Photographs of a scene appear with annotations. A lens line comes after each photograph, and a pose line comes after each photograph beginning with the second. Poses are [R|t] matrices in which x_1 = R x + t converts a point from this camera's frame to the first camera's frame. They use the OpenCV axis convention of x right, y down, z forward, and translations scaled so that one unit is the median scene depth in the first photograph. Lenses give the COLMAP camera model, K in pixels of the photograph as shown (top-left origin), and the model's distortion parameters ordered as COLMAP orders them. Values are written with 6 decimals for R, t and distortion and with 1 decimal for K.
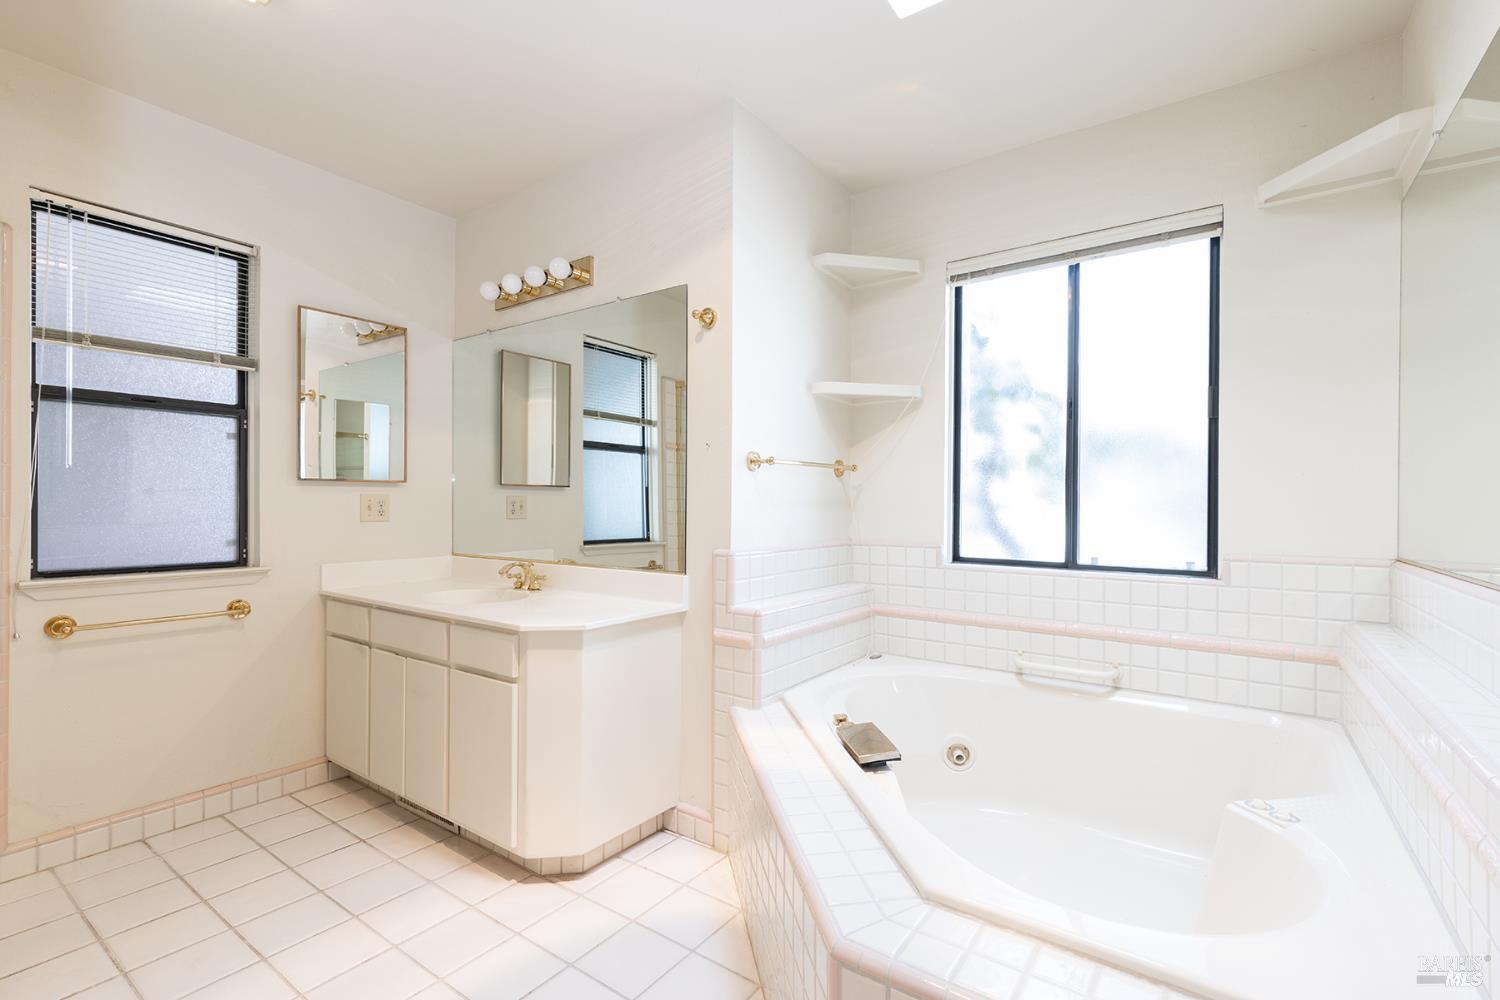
lens RADIAL K [[678.8, 0, 759.9], [0, 678.8, 502.2], [0, 0, 1]] dist [0.005598, -0.001176]
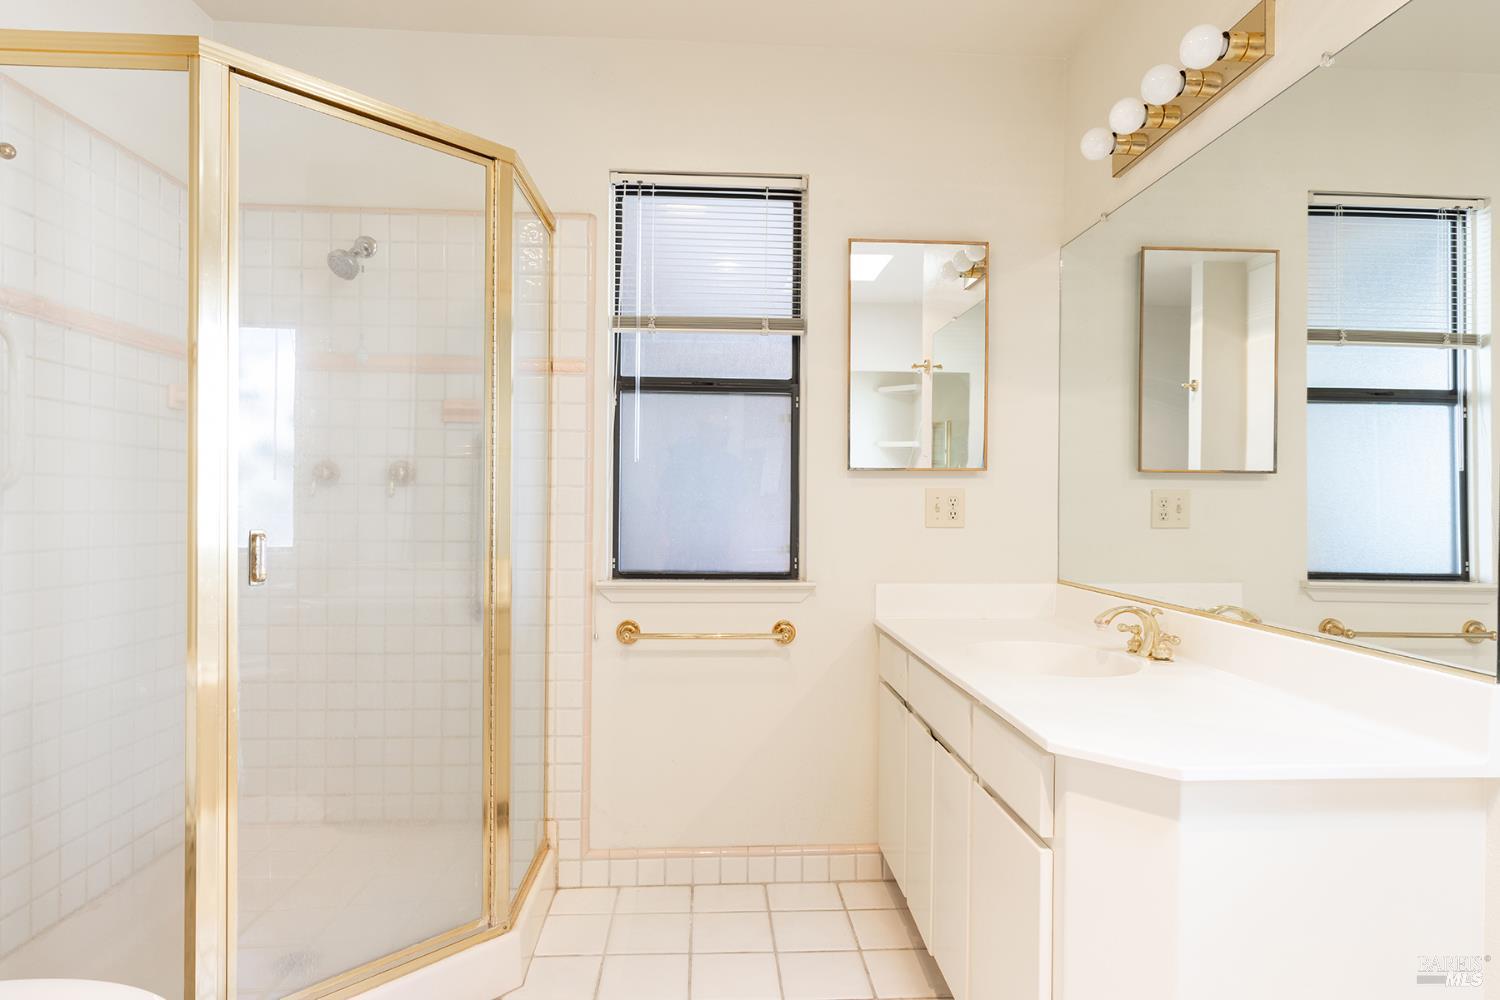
lens RADIAL K [[870.2, 0, 751.4], [0, 870.2, 502.6], [0, 0, 1]] dist [-0.002096, -0.001288]
pose [[0.619643, 0.002073, -0.784881, 0.014504], [-0.002937, 0.999996, 0.000322, 0.003397], [0.784878, 0.002106, 0.619647, 0.324036]]
